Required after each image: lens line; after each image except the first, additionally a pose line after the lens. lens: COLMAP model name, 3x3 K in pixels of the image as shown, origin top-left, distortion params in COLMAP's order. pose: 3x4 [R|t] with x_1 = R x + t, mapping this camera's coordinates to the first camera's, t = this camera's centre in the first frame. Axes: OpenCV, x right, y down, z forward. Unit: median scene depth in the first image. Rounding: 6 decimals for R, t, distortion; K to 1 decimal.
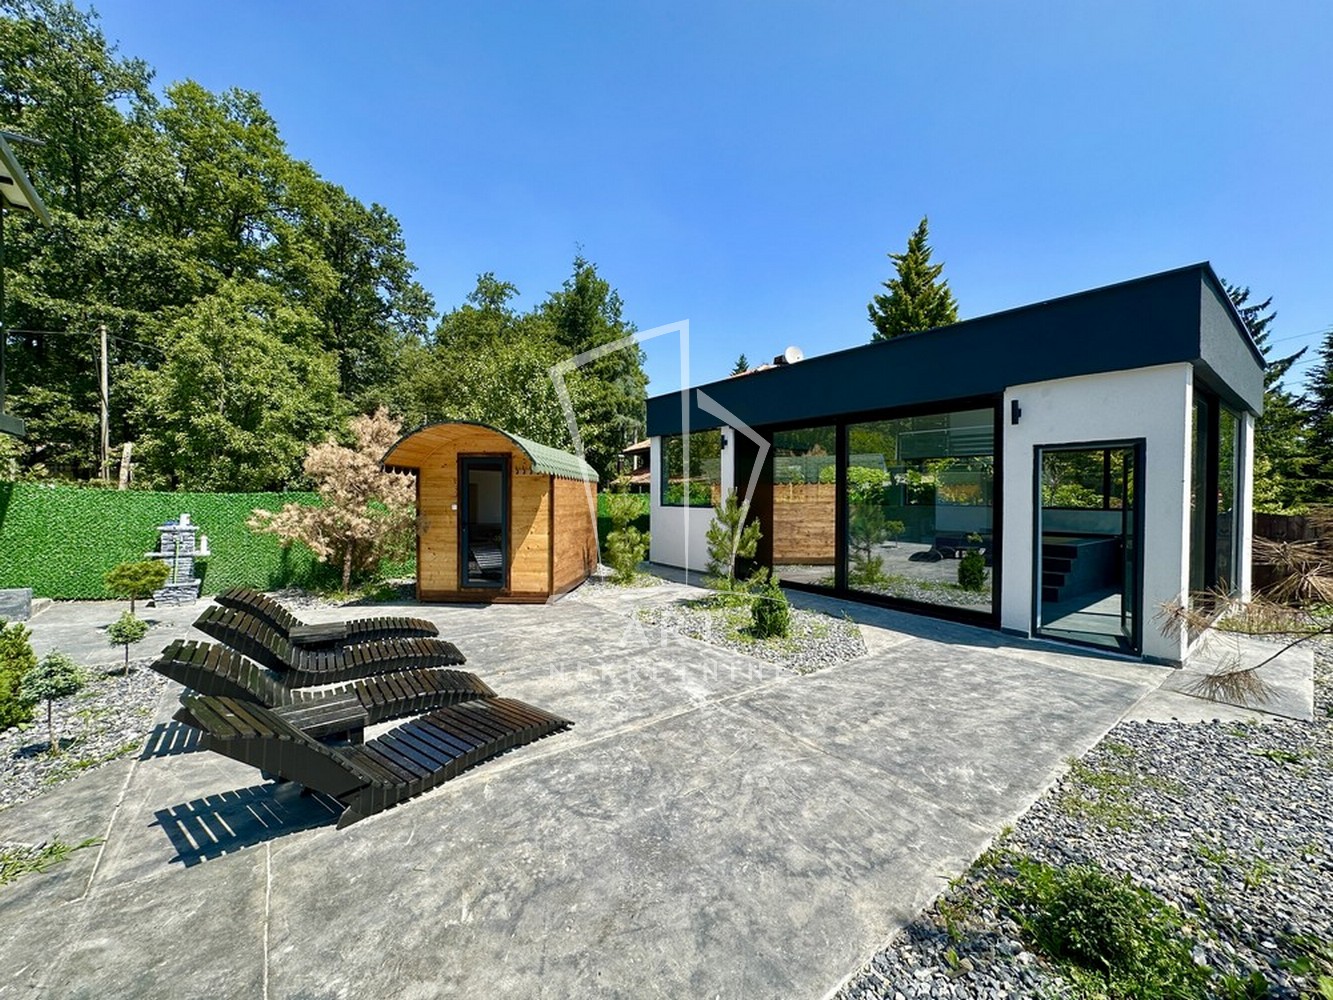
lens RADIAL K [[532.3, 0, 667.4], [0, 532.3, 493.7], [0, 0, 1]] dist [-0.002779, 0.000832]
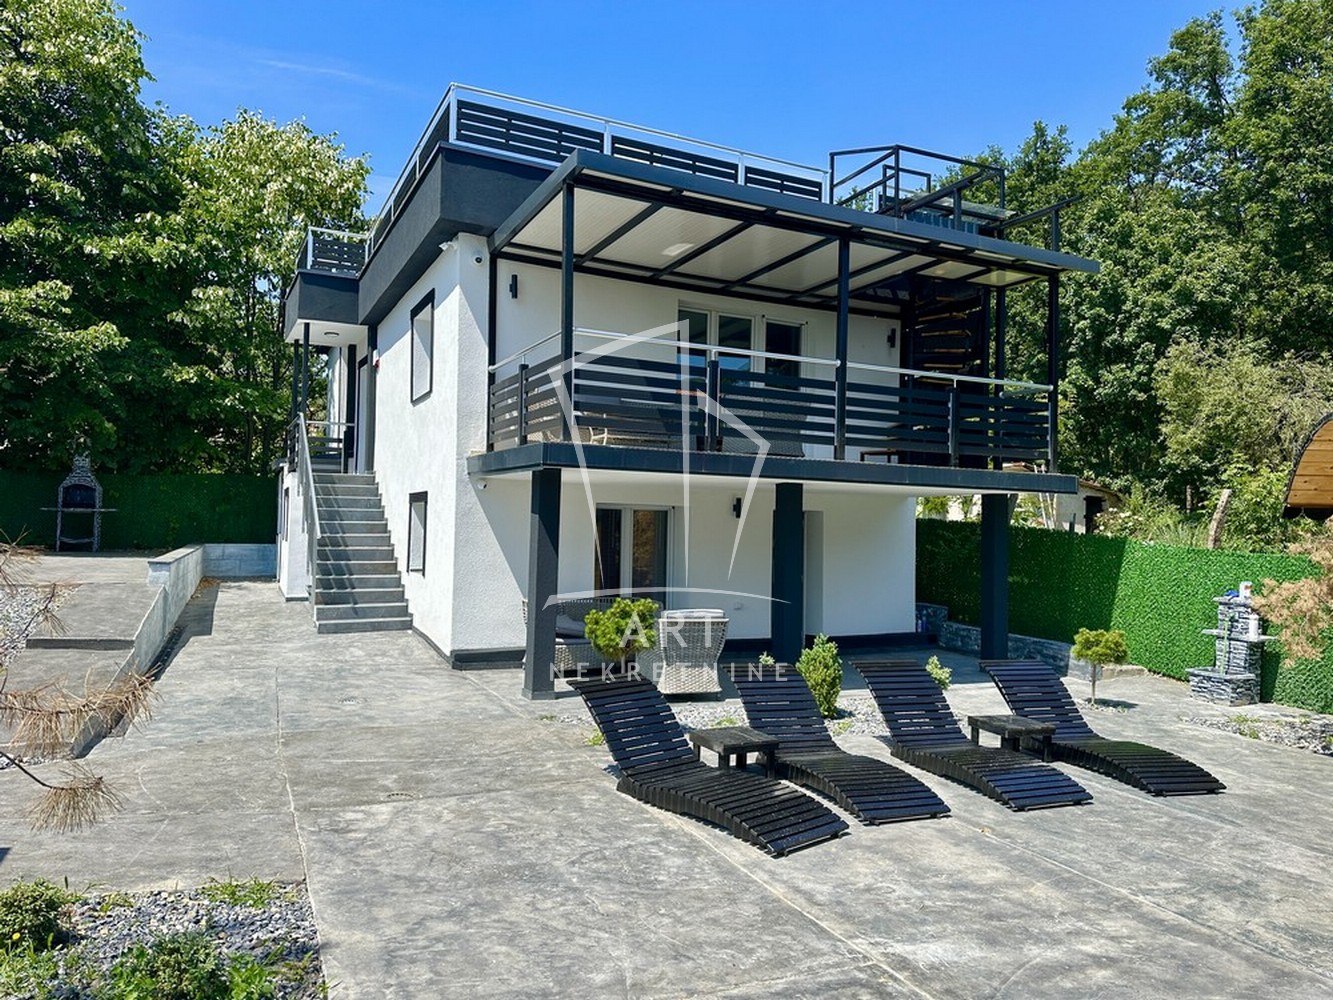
lens RADIAL K [[989.3, 0, 666.1], [0, 989.3, 500.7], [0, 0, 1]] dist [-0.062754, -0.004118]
pose [[-0.237019, -0.036363, -0.970824, 1.367592], [-0.039551, 0.998832, -0.027756, -0.011880], [0.970700, 0.031818, -0.238181, 1.325804]]
